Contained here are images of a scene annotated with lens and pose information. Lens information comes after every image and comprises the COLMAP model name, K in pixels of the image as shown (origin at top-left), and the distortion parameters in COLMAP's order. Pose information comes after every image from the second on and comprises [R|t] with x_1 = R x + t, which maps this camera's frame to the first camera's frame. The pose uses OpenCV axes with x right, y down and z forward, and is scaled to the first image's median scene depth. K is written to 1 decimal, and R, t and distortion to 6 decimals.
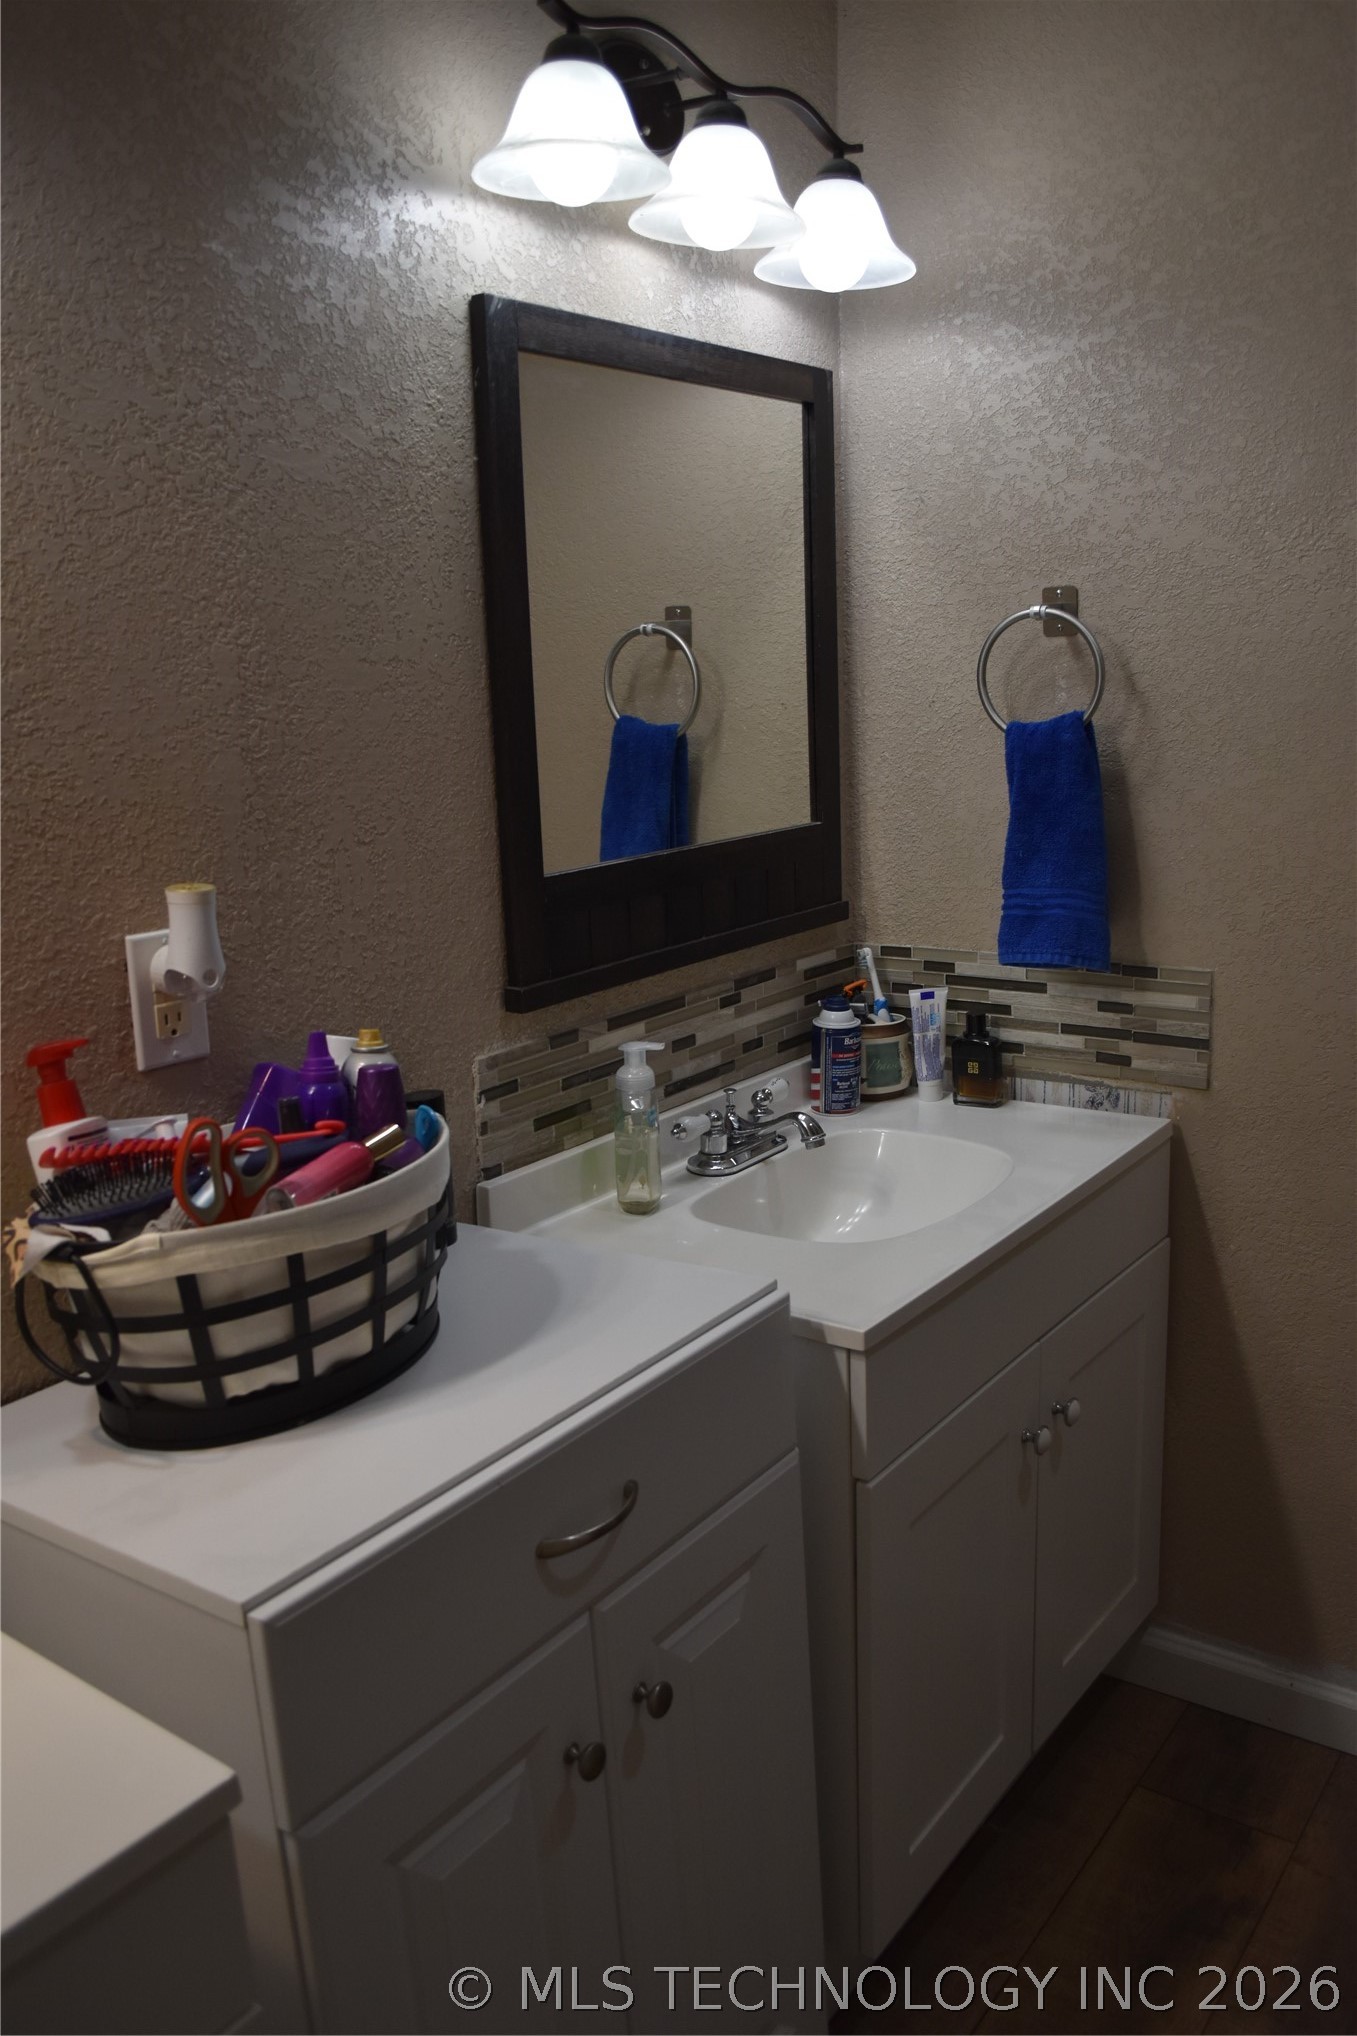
lens RADIAL K [[1623.2, 0, 692.4], [0, 1623.2, 1025.7], [0, 0, 1]] dist [-0.081511, 0.011711]
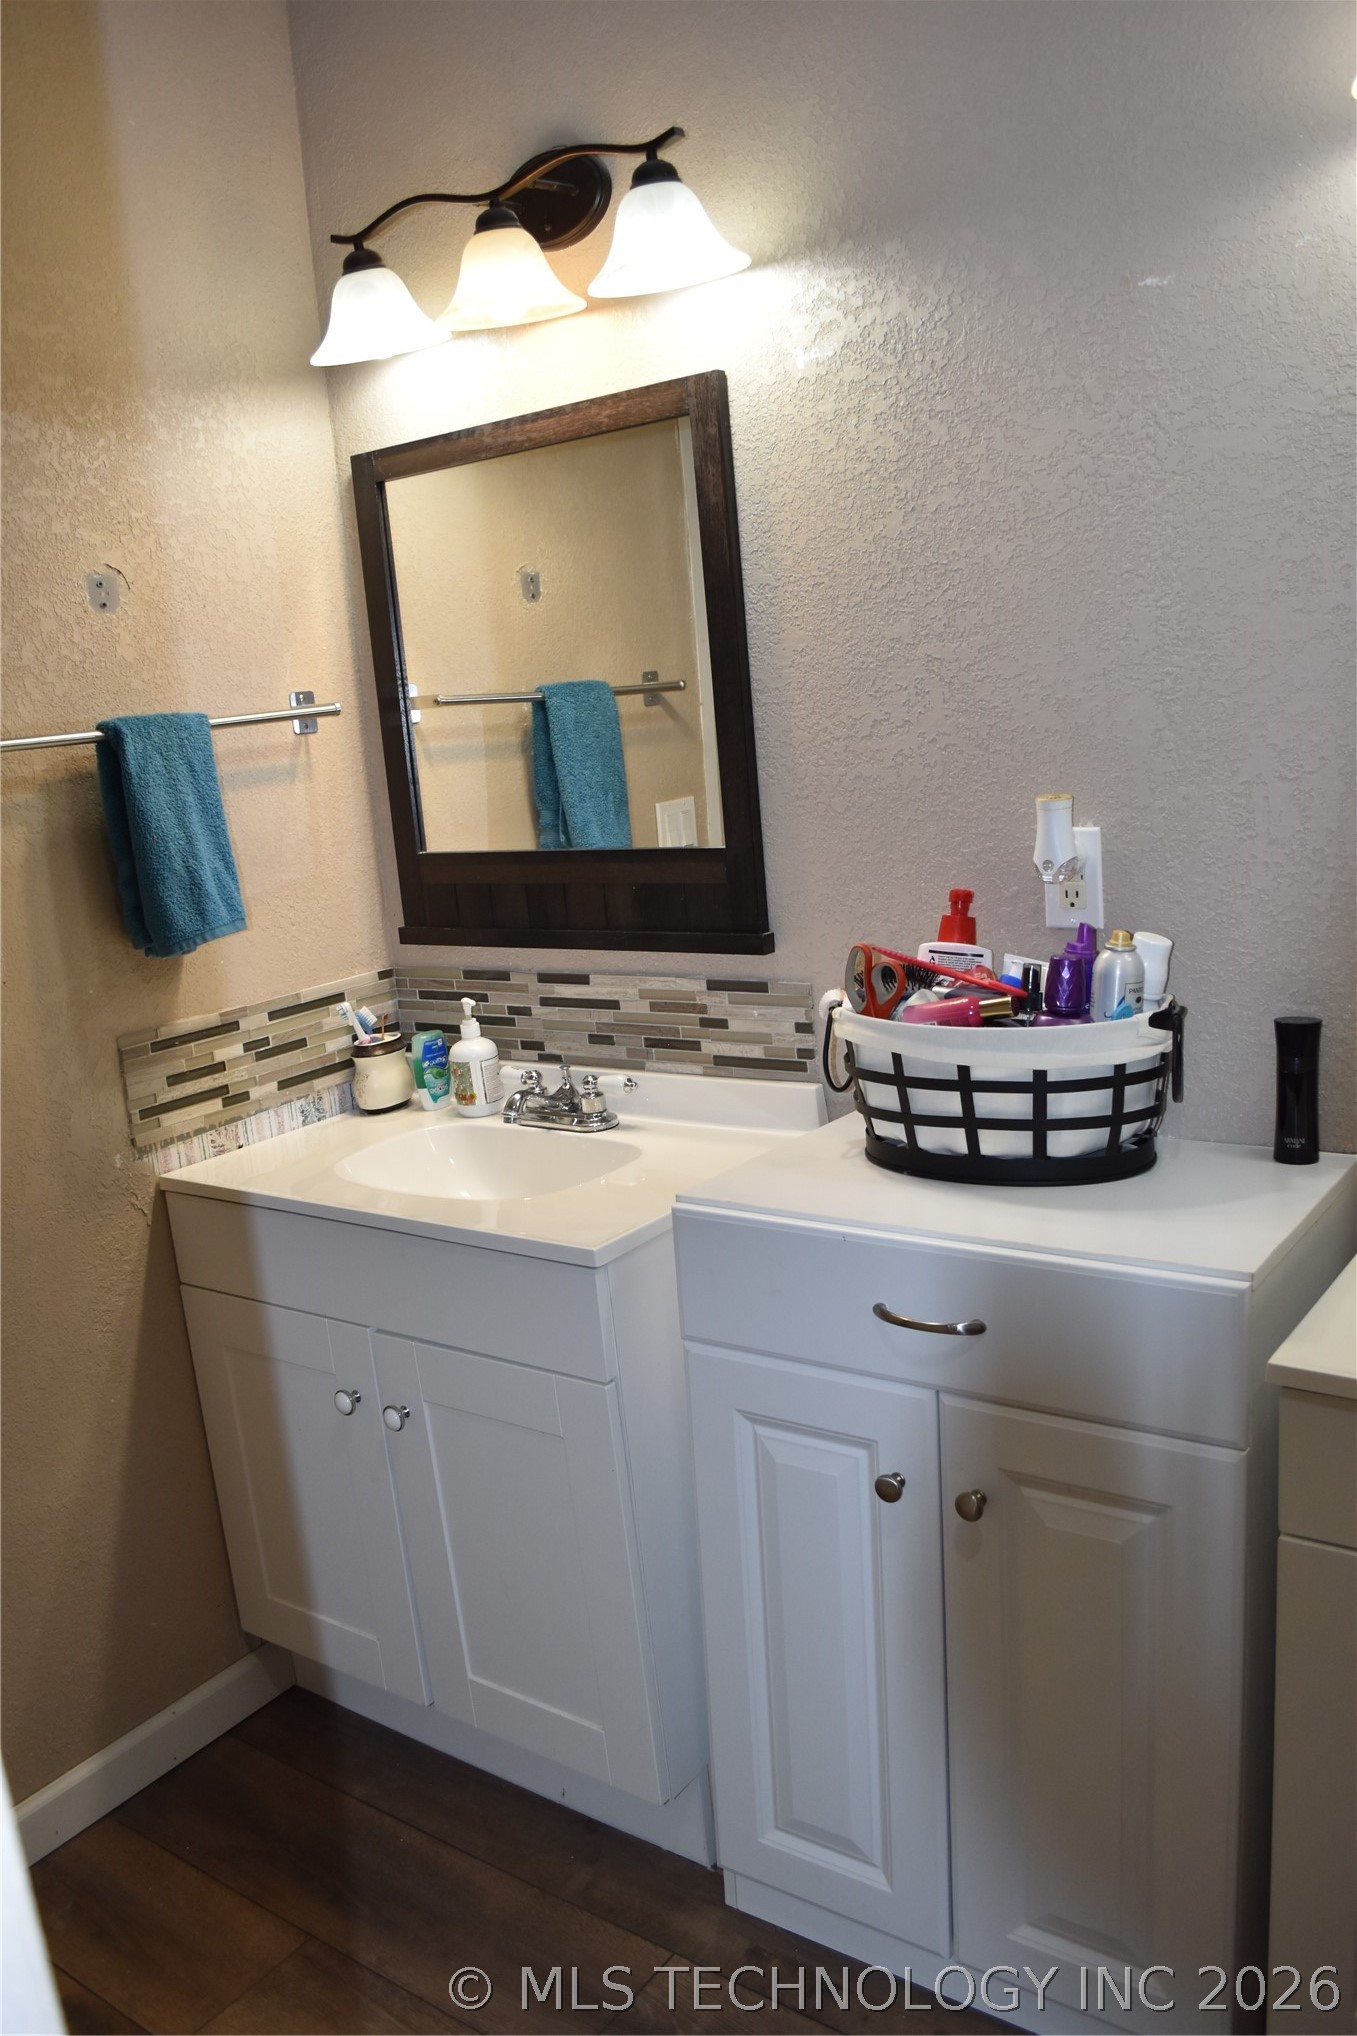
lens RADIAL K [[1623.2, 0, 692.4], [0, 1623.2, 1025.7], [0, 0, 1]] dist [-0.081511, 0.011711]
pose [[-0.005545, 0.243740, -0.969825, 1.027527], [-0.131341, 0.961260, 0.242339, -0.187480], [0.991322, 0.128721, 0.026683, 0.684968]]
